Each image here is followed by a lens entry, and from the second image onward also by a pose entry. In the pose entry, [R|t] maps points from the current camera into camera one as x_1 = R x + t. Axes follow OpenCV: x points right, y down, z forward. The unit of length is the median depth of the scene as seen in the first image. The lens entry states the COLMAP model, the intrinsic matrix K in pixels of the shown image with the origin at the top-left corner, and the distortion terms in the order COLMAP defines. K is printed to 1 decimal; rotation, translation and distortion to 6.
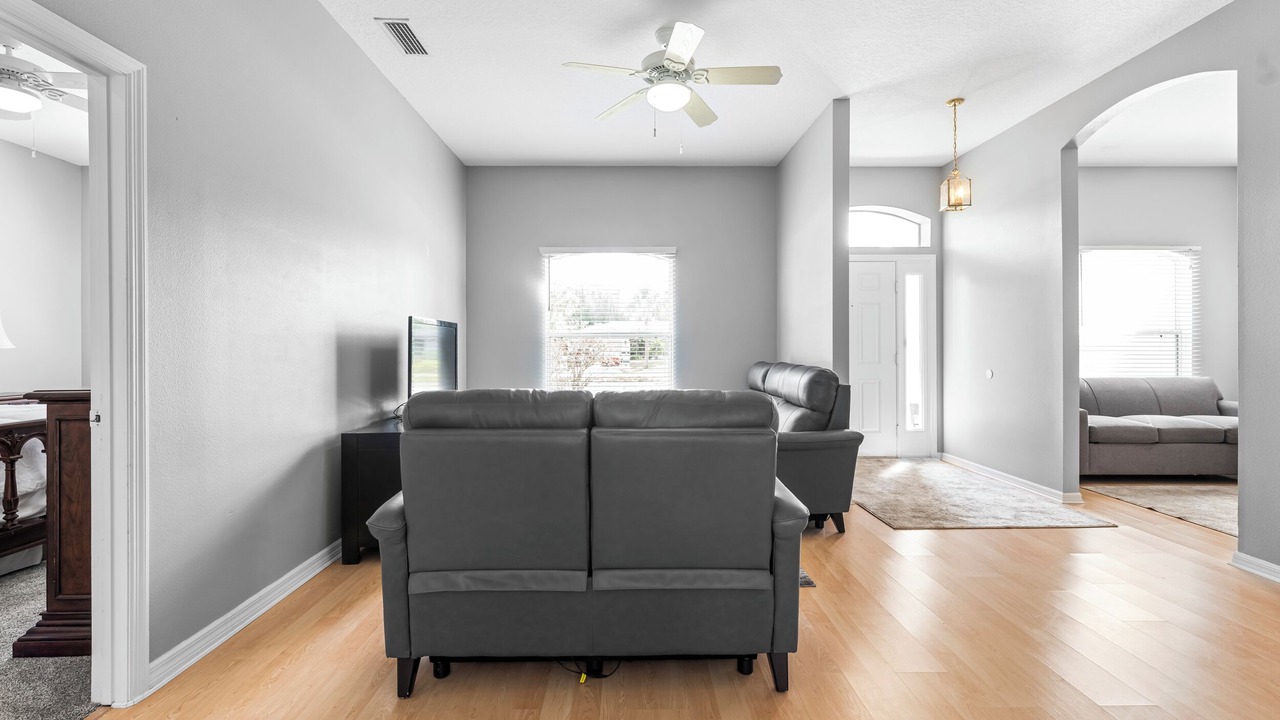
lens RADIAL K [[541.3, 0, 635.8], [0, 541.3, 347.2], [0, 0, 1]] dist [-0.000262, -0.000066]
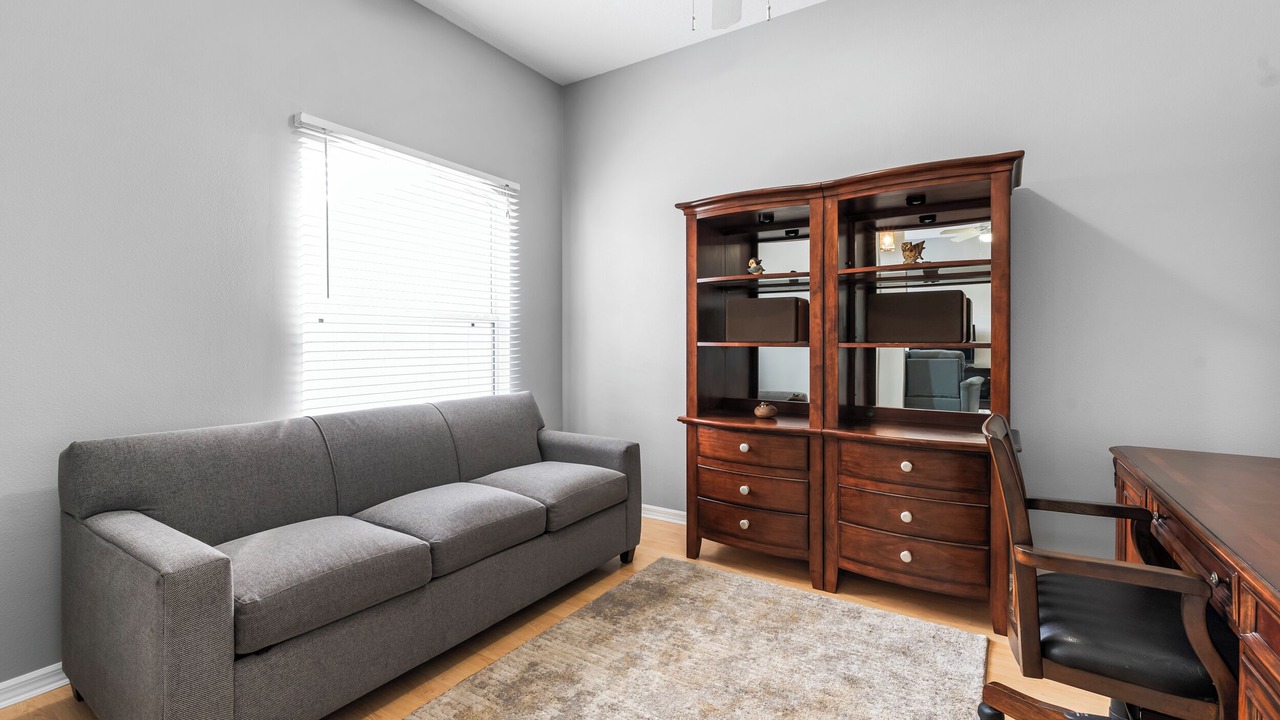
lens RADIAL K [[563.2, 0, 633.9], [0, 563.2, 350.0], [0, 0, 1]] dist [0.002170, 0.000380]
pose [[0.555545, -0.012100, 0.831398, 0.608253], [0.003761, 0.999920, 0.012040, 0.000674], [-0.831478, -0.003562, 0.555546, 0.558049]]
